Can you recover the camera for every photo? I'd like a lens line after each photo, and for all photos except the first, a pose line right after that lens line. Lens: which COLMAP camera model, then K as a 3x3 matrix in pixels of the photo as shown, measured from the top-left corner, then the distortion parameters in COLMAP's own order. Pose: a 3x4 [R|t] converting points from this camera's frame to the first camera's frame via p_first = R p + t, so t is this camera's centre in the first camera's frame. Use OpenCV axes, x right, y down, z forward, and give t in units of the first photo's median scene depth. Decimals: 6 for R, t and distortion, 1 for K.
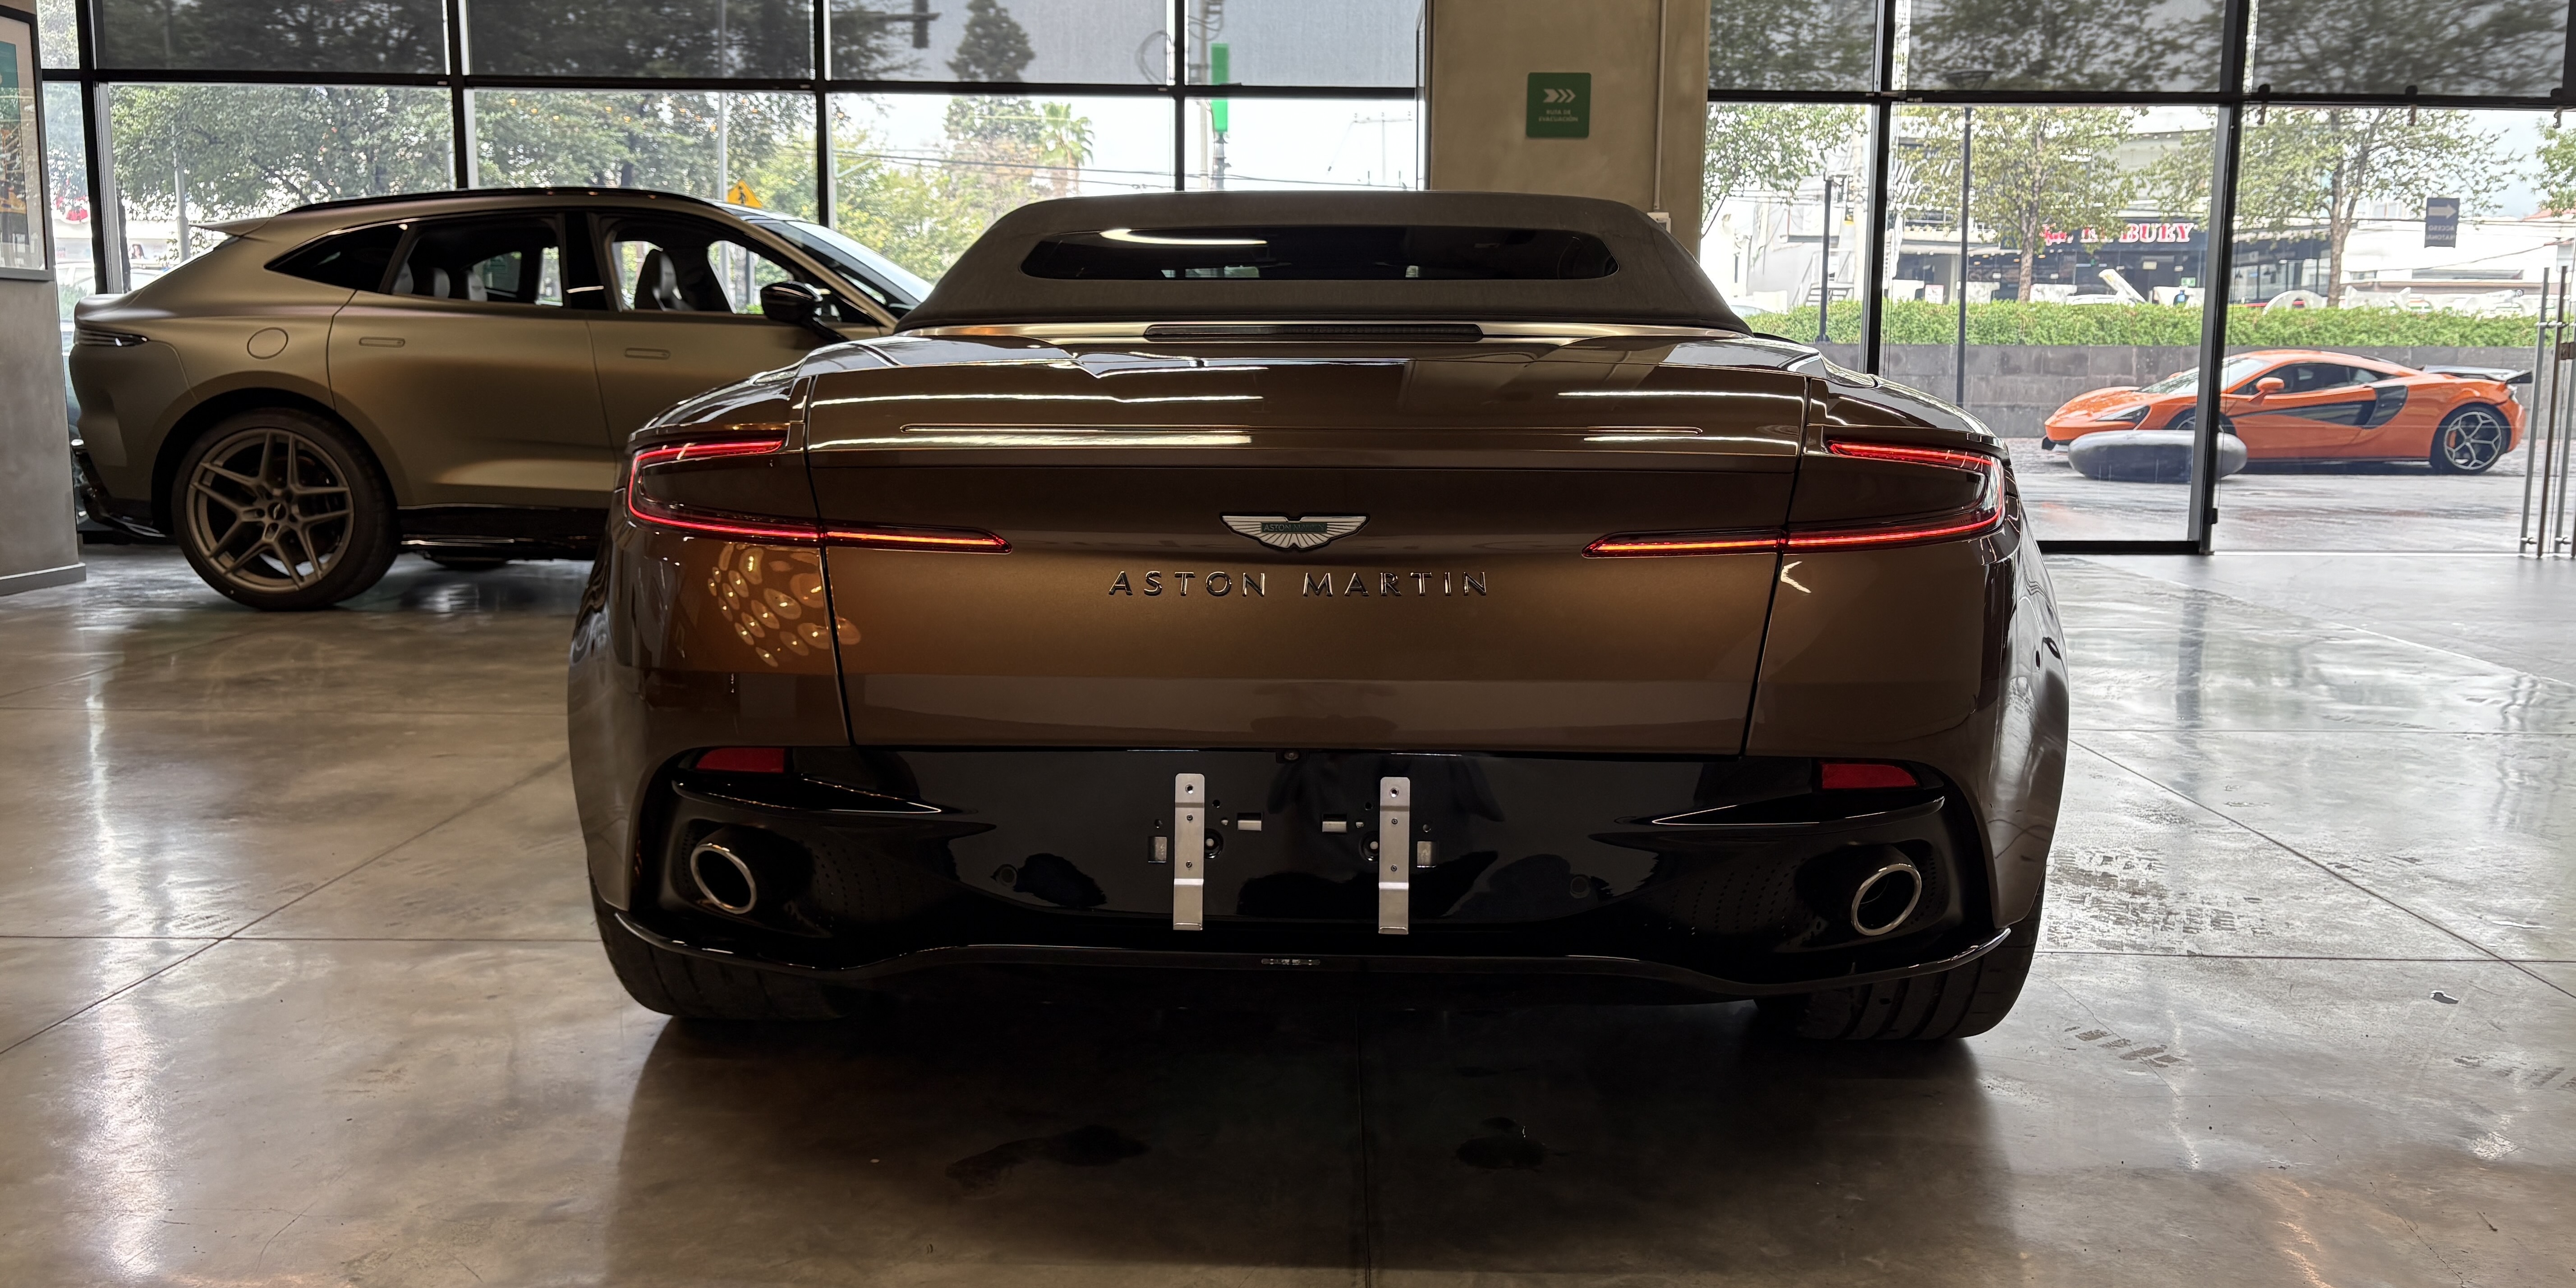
lens RADIAL K [[1949.2, 0, 1287.6], [0, 1949.2, 631.6], [0, 0, 1]] dist [0.038966, -0.057673]
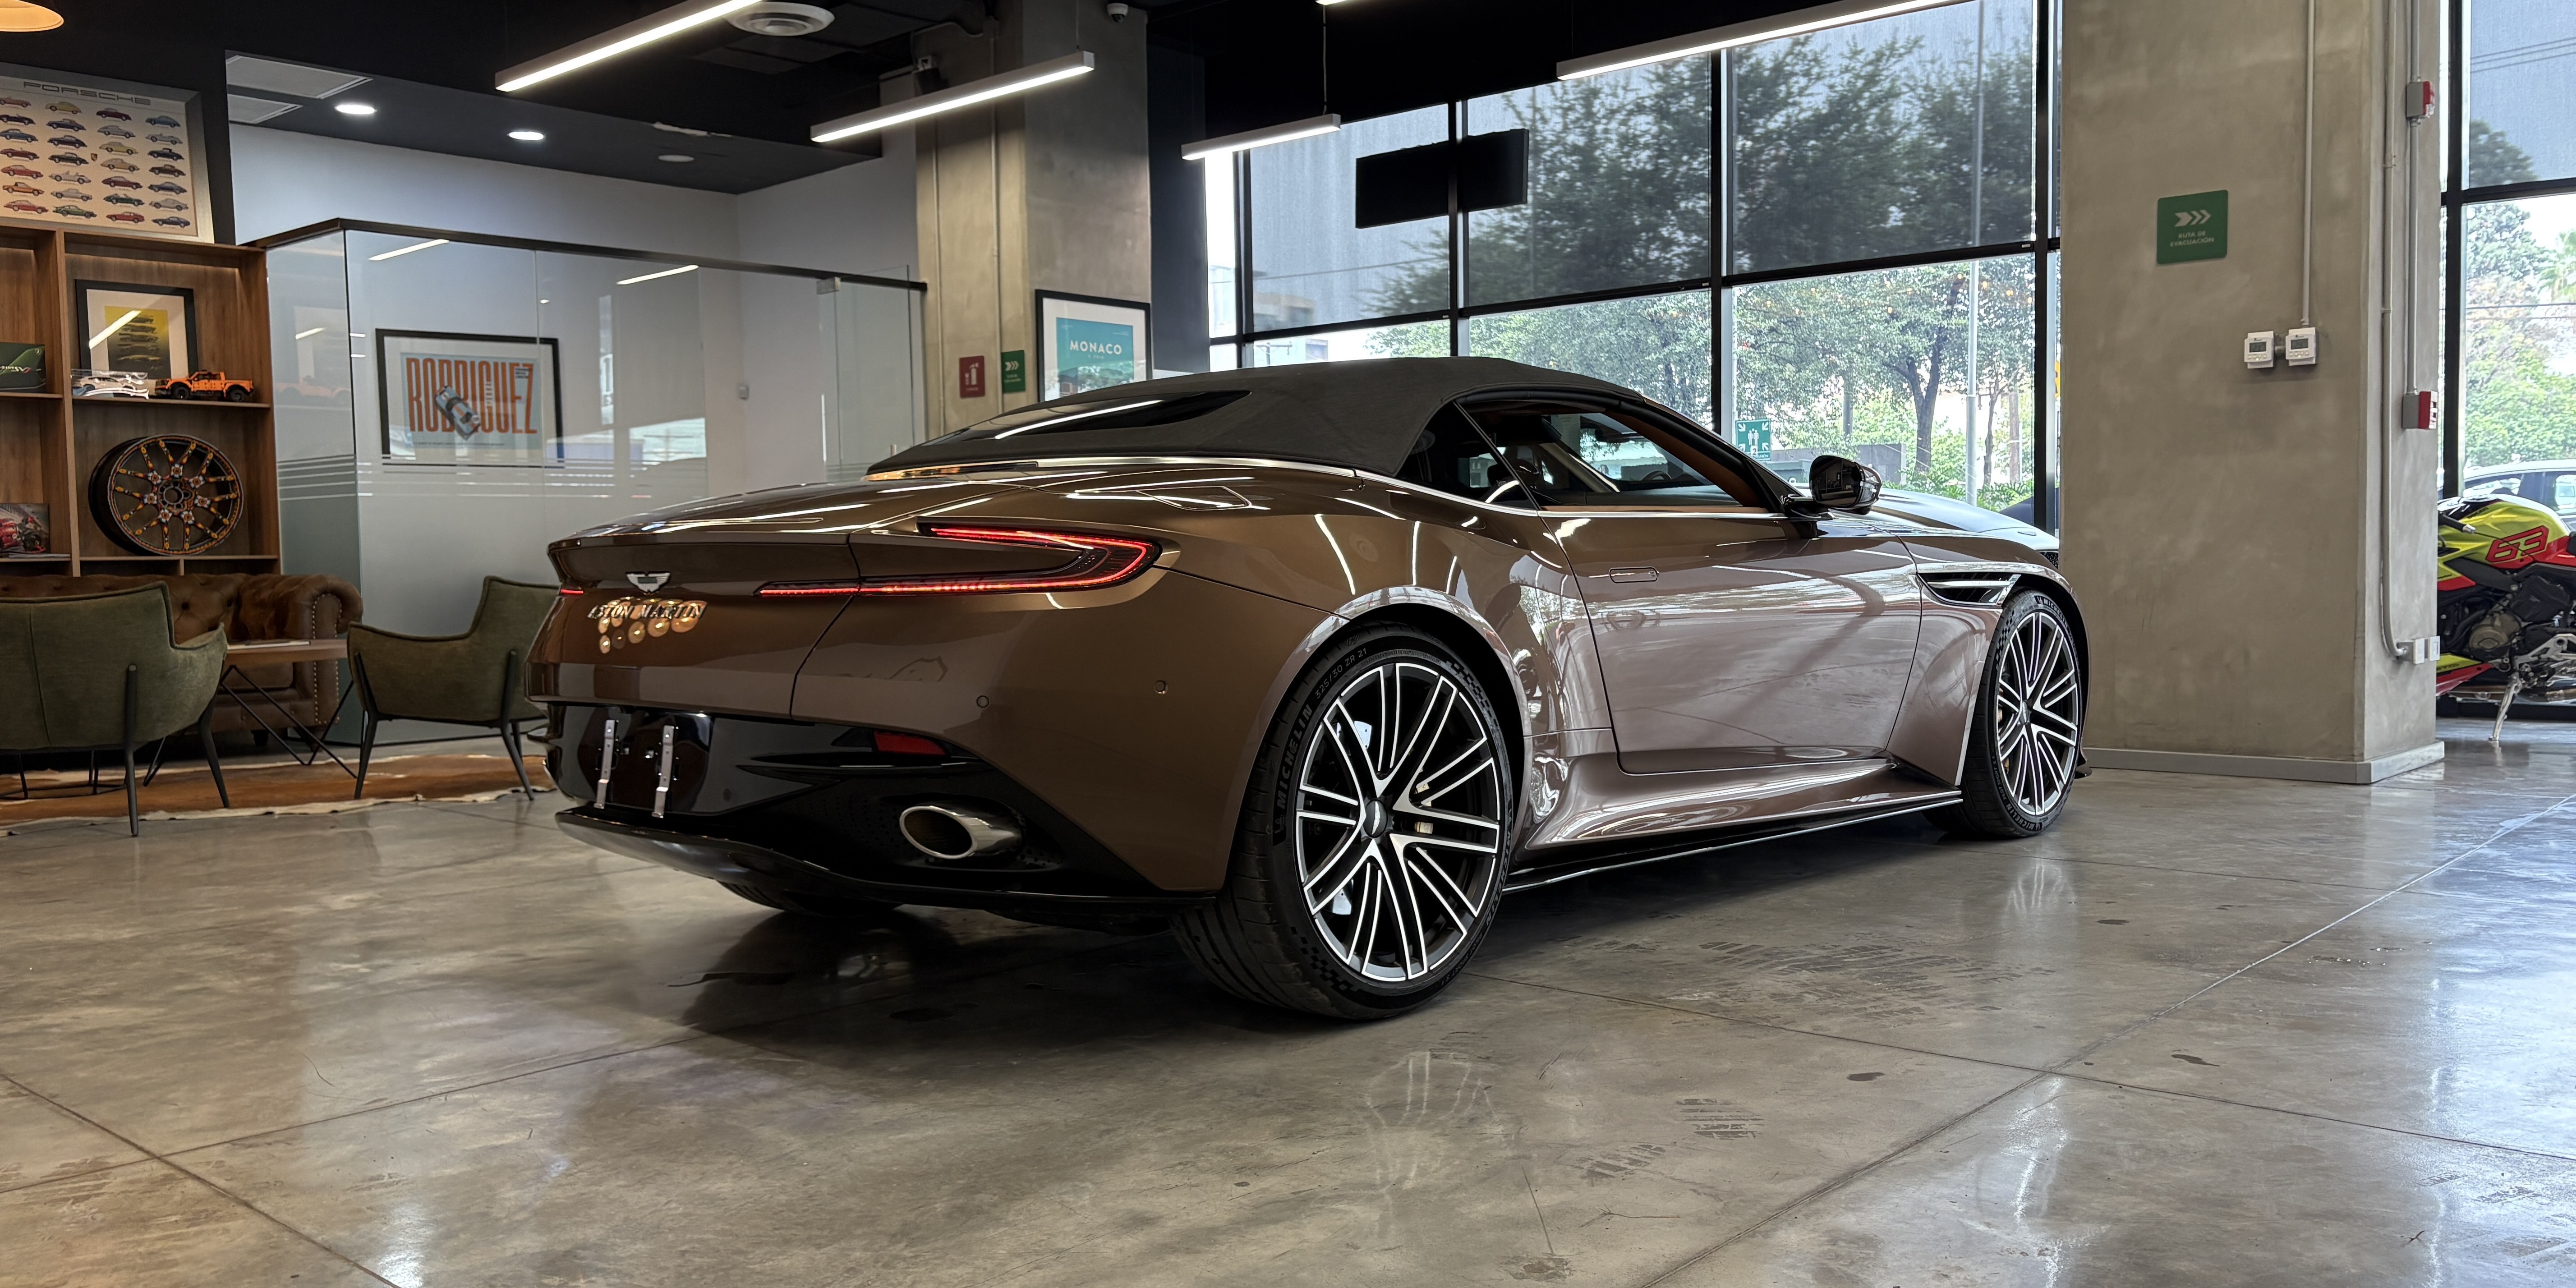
lens RADIAL K [[1973.8, 0, 1300.4], [0, 1973.8, 648.4], [0, 0, 1]] dist [0.017935, -0.010601]
pose [[0.753315, 0.007833, -0.657614, 0.446660], [-0.064598, 0.995975, -0.062136, 0.021705], [0.654480, 0.089288, 0.750789, 0.013739]]
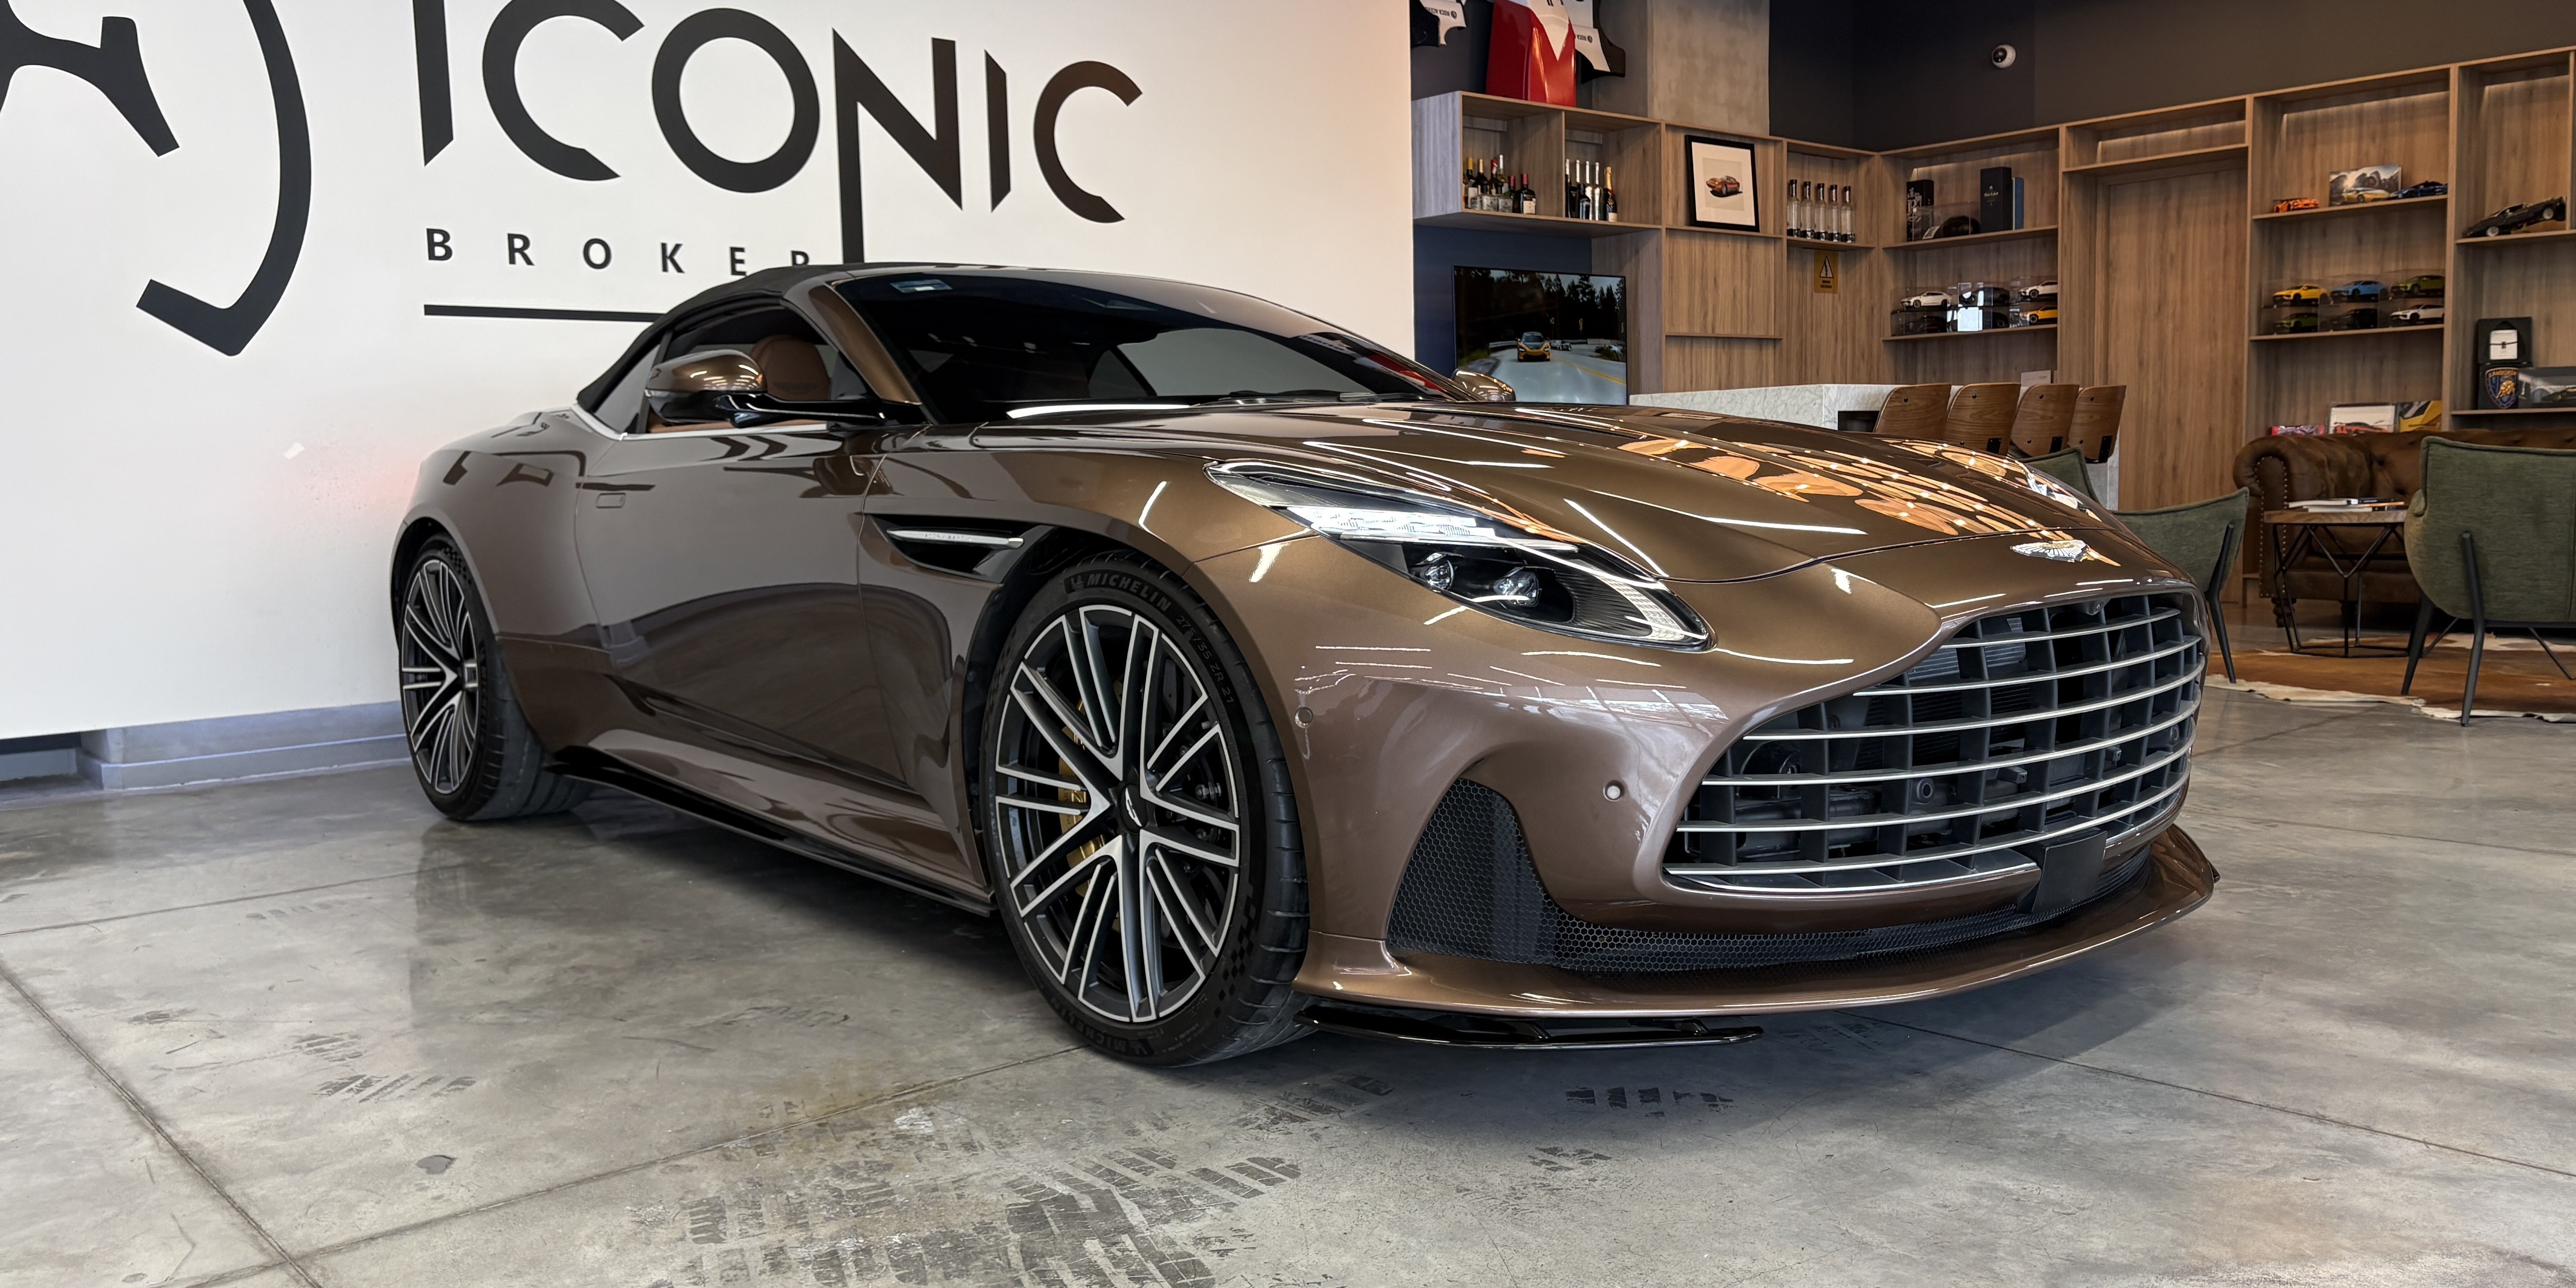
lens RADIAL K [[1949.2, 0, 1287.6], [0, 1949.2, 631.6], [0, 0, 1]] dist [0.038966, -0.057673]
pose [[-0.737520, 0.066834, -0.672010, 0.364505], [-0.072901, 0.981397, 0.177611, -0.076945], [0.671379, 0.179982, -0.718927, 0.750939]]
